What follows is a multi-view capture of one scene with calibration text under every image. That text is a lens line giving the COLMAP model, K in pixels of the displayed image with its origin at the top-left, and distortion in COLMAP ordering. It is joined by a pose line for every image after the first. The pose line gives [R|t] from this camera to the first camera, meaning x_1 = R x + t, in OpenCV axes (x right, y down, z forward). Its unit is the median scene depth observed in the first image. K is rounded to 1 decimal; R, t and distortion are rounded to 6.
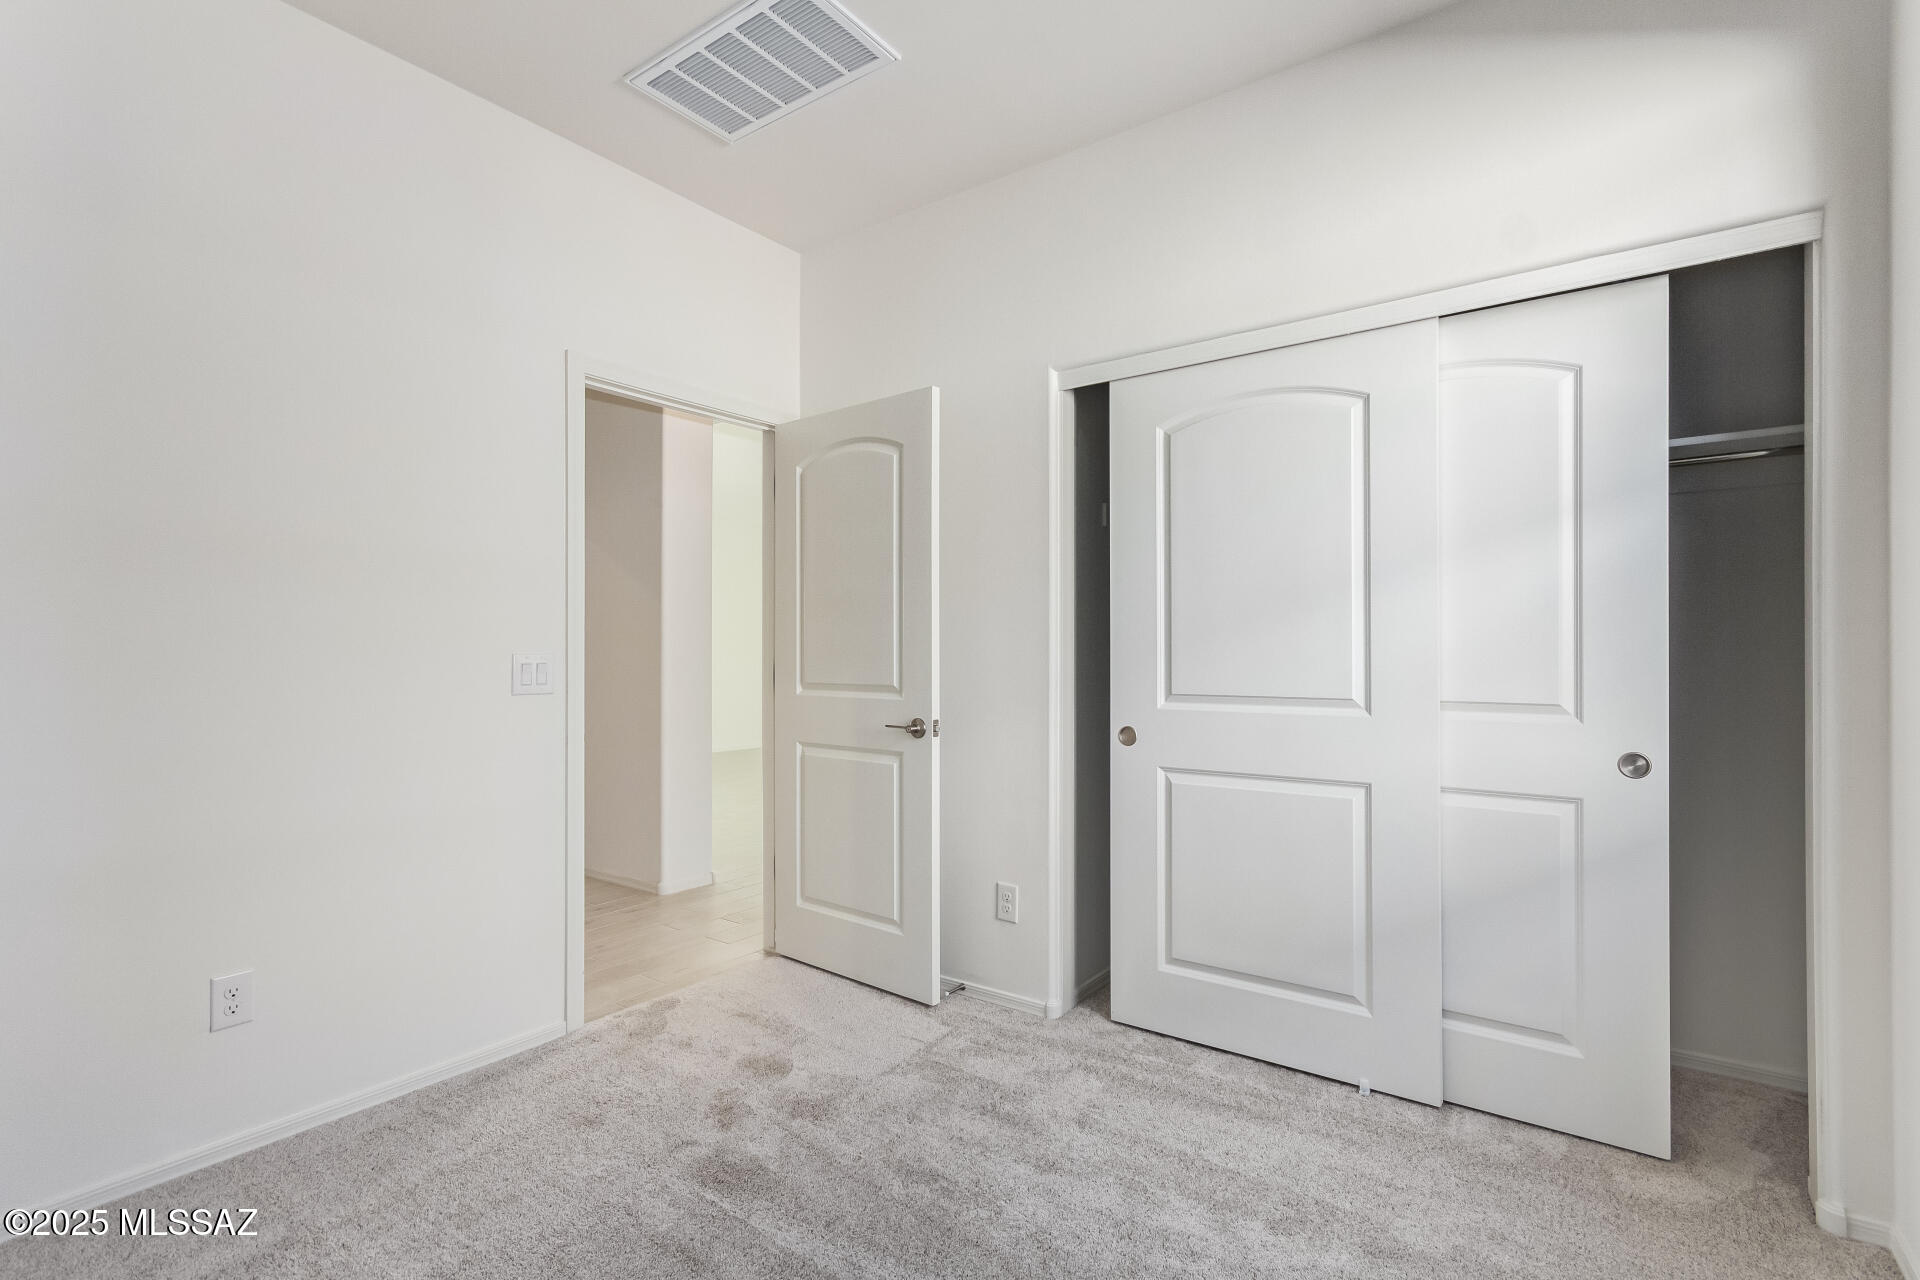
lens RADIAL K [[881.9, 0, 932.1], [0, 881.9, 646.6], [0, 0, 1]] dist [-0.003865, -0.000514]
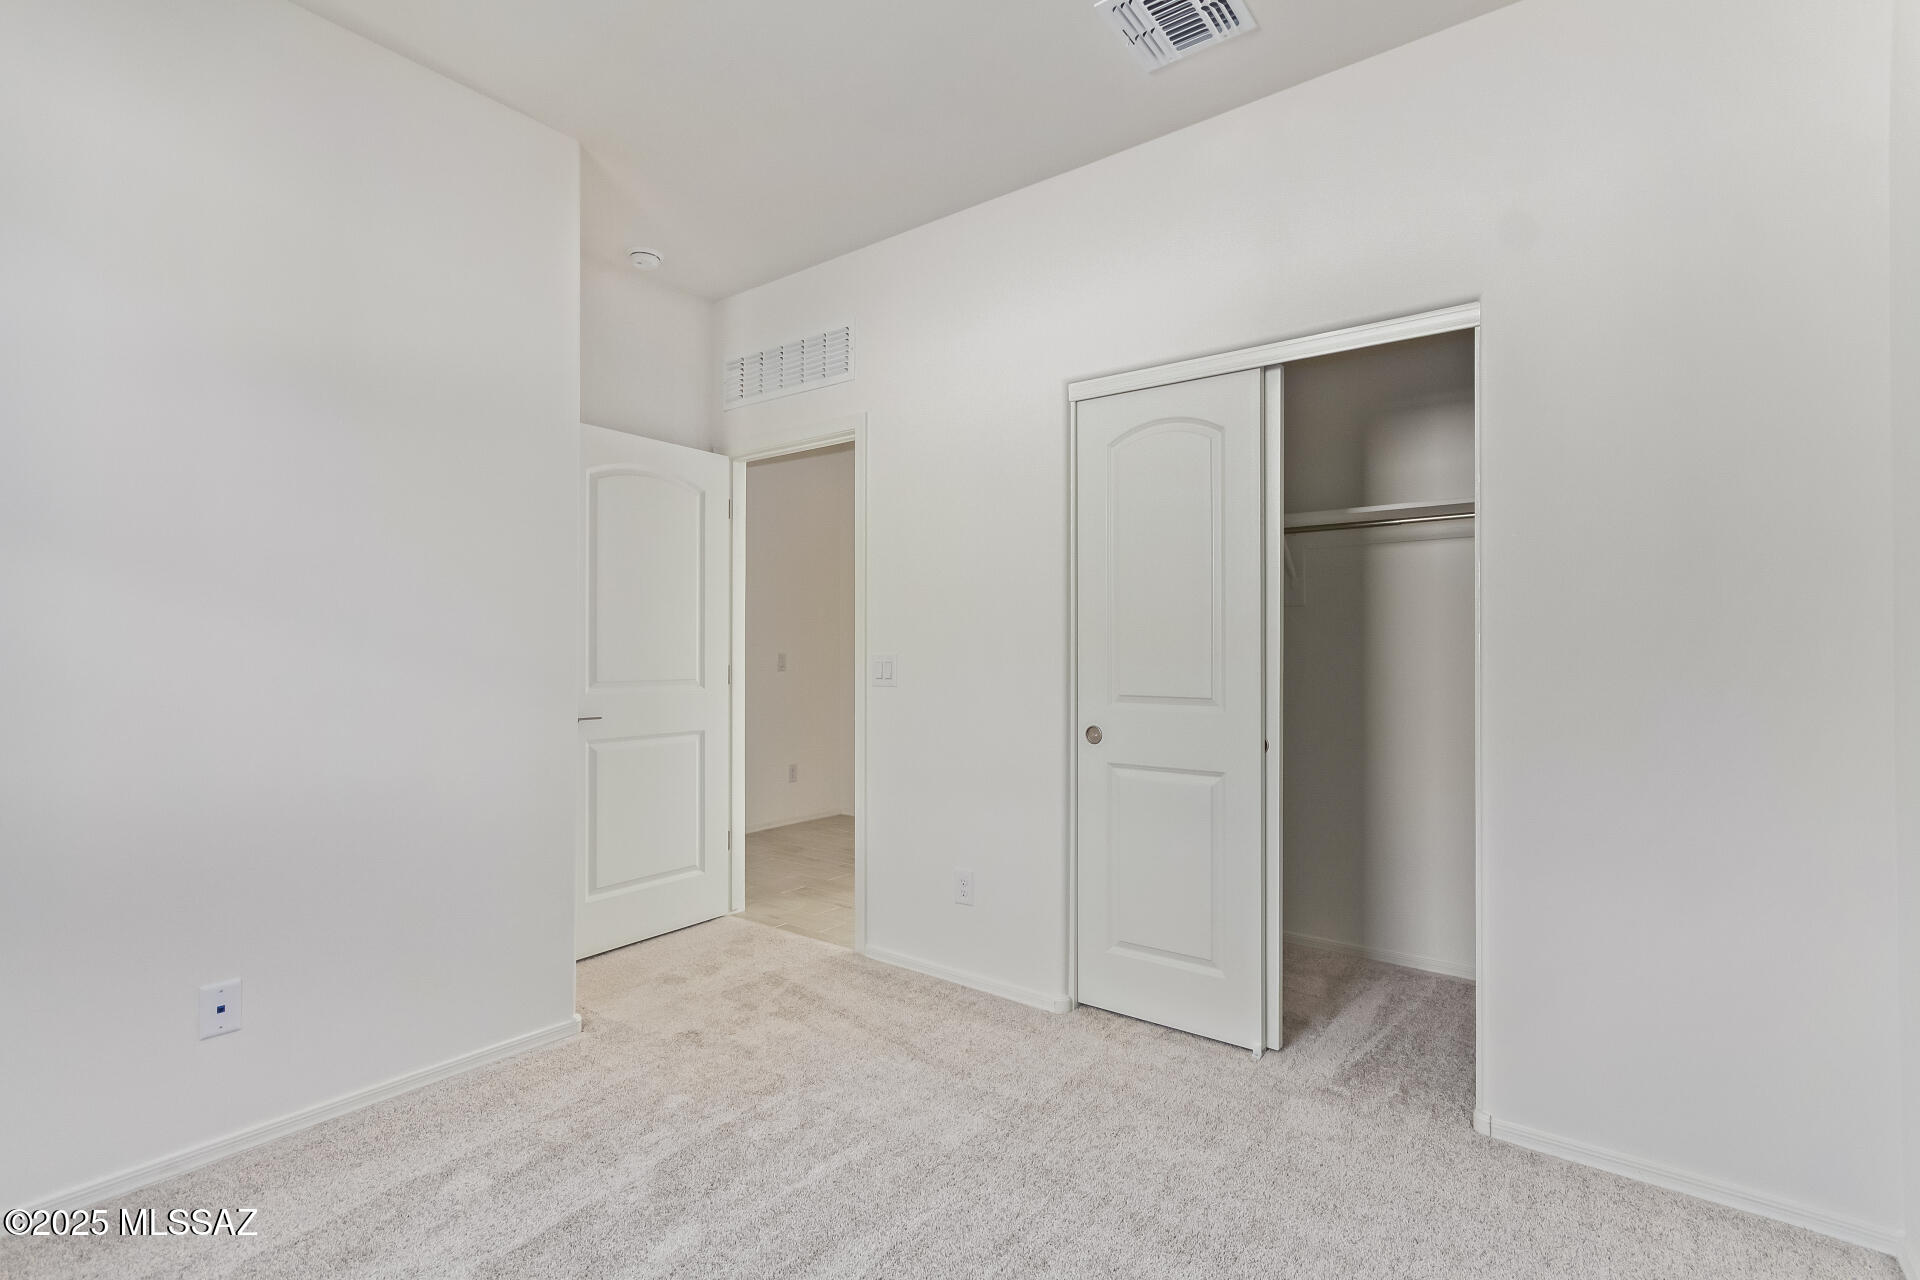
lens RADIAL K [[881.9, 0, 987.0], [0, 881.9, 644.1], [0, 0, 1]] dist [-0.003865, -0.000514]
pose [[0.999954, 0.009368, -0.002115, 0.391473], [-0.009376, 0.999949, -0.003739, -0.006486], [0.002080, 0.003759, 0.999991, -0.275455]]
